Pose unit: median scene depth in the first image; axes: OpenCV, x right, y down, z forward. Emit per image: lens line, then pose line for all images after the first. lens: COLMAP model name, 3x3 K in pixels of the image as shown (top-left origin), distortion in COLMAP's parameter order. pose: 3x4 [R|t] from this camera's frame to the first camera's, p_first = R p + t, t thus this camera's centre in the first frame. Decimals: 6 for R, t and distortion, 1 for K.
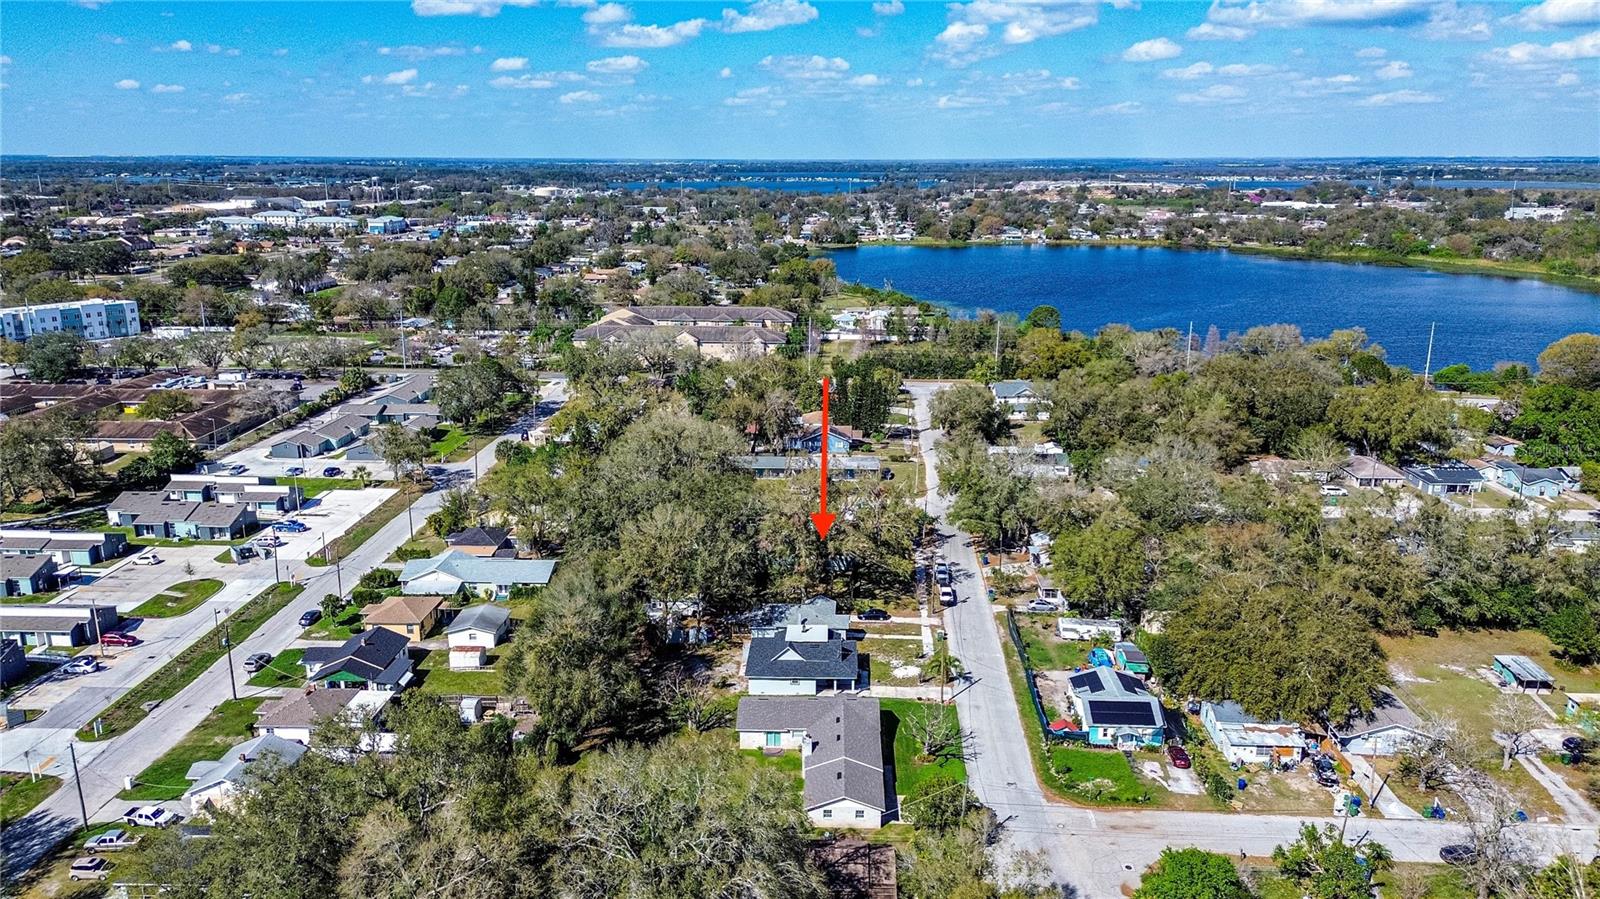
lens RADIAL K [[1116.4, 0, 800.0], [0, 1116.4, 449.5], [0, 0, 1]] dist [0.093344, -0.090359]
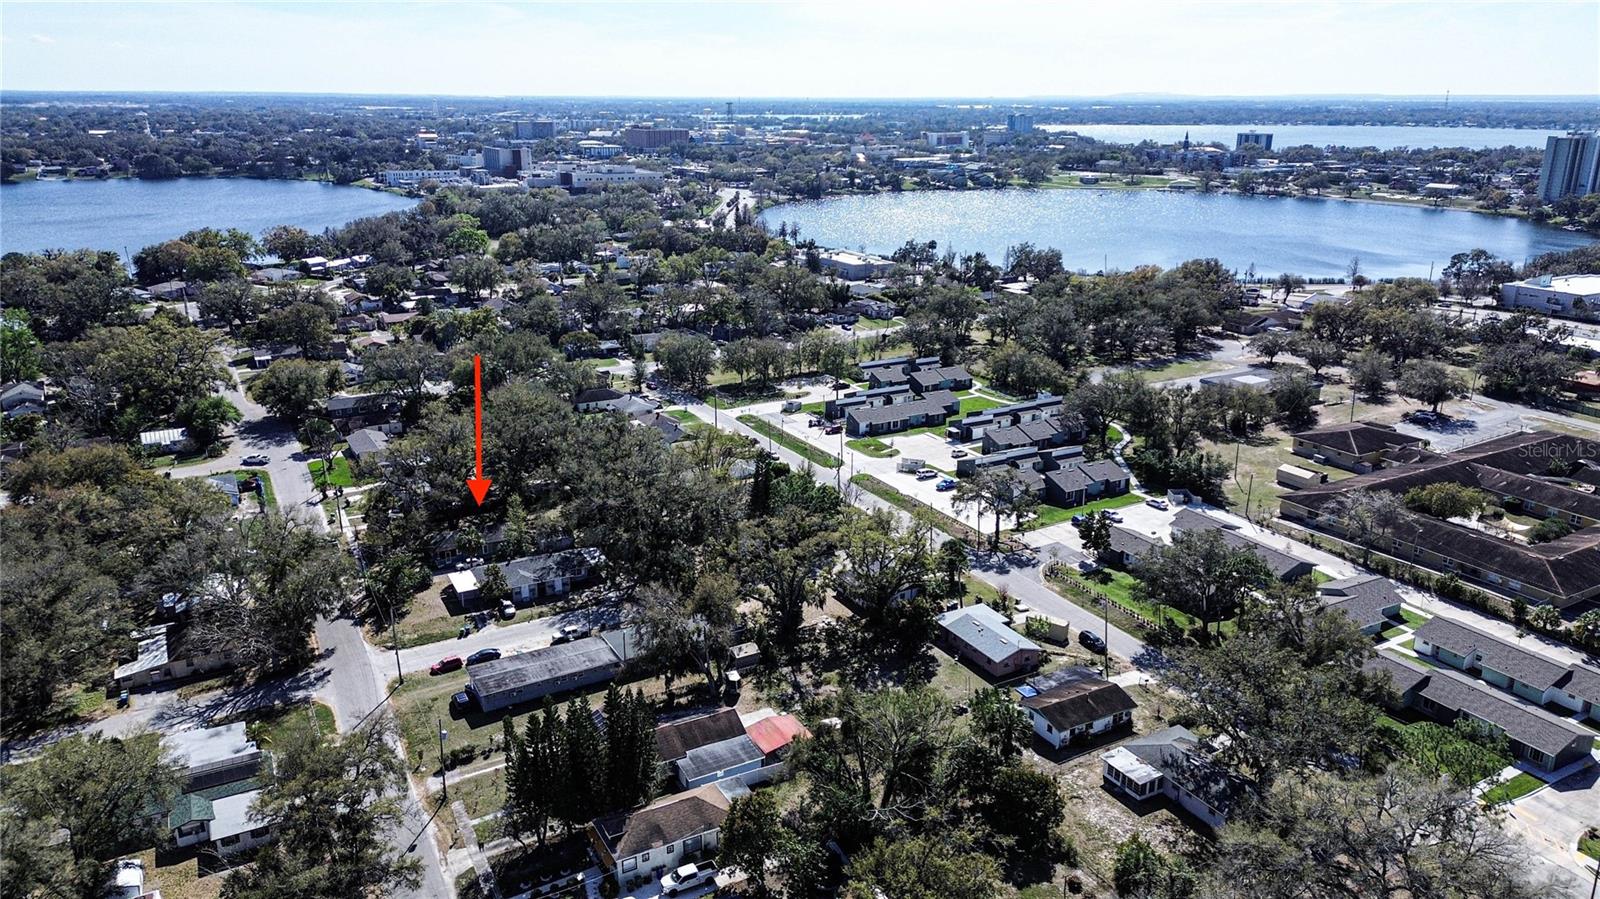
lens RADIAL K [[1116.4, 0, 800.0], [0, 1116.4, 449.5], [0, 0, 1]] dist [0.093344, -0.090359]
pose [[-0.850452, 0.152170, -0.503563, 0.325209], [-0.141428, 0.855866, 0.497485, -0.663985], [0.506685, 0.494305, -0.706352, 2.232360]]
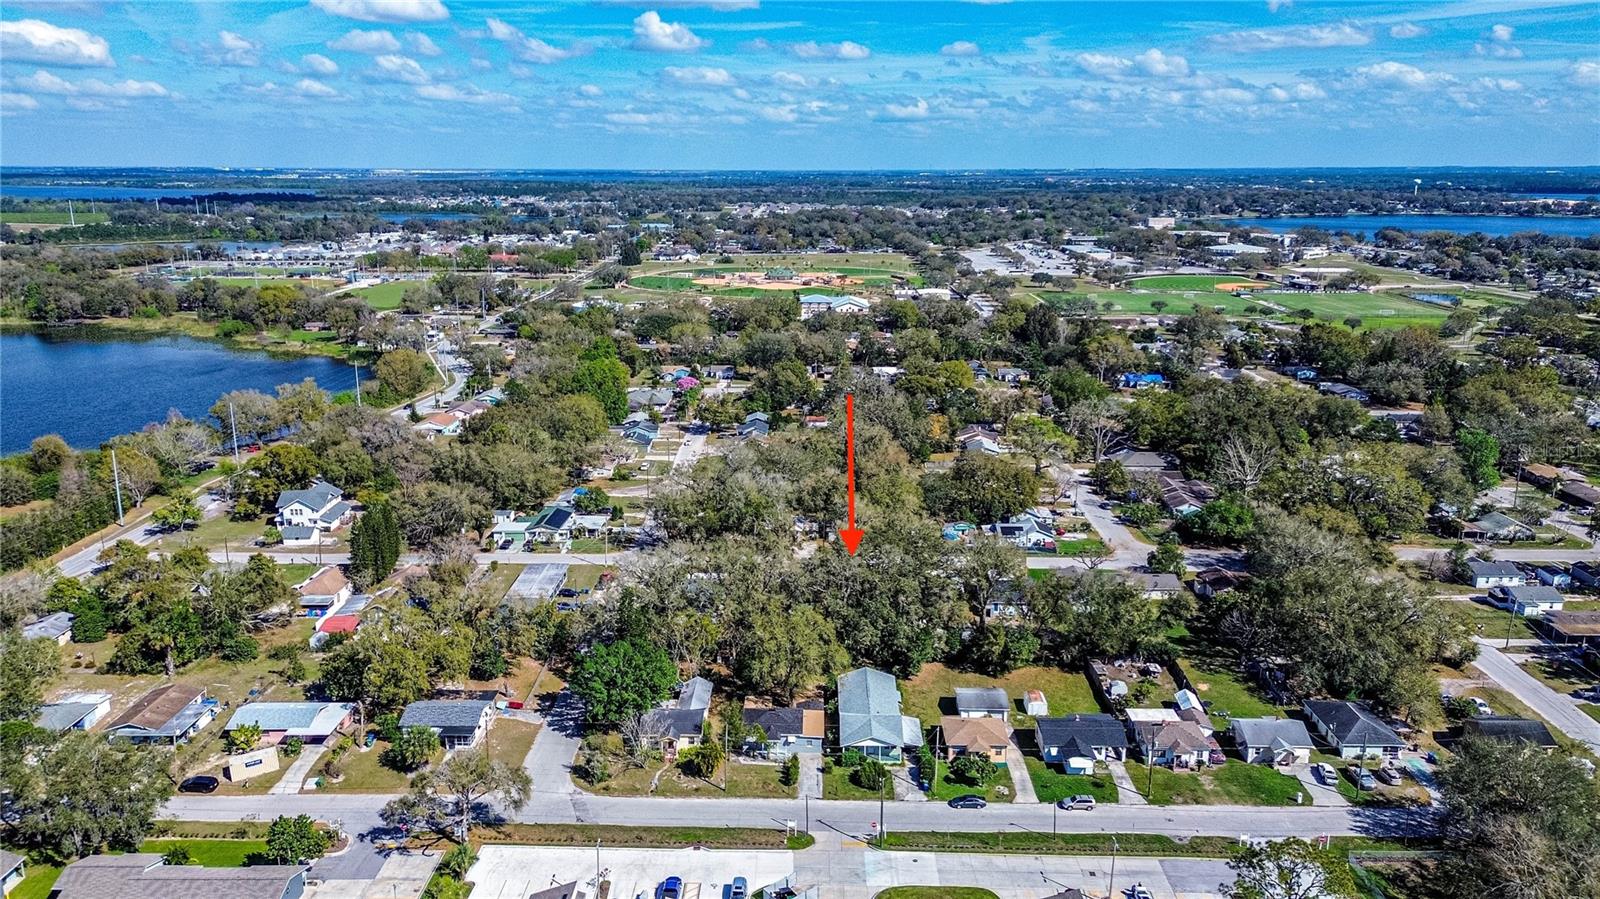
lens RADIAL K [[1116.4, 0, 800.0], [0, 1116.4, 449.5], [0, 0, 1]] dist [0.093344, -0.090359]
pose [[-0.027309, -0.248575, 0.968228, -1.366283], [0.246432, 0.937021, 0.247514, -0.426636], [-0.968775, 0.245362, 0.035667, 1.112997]]
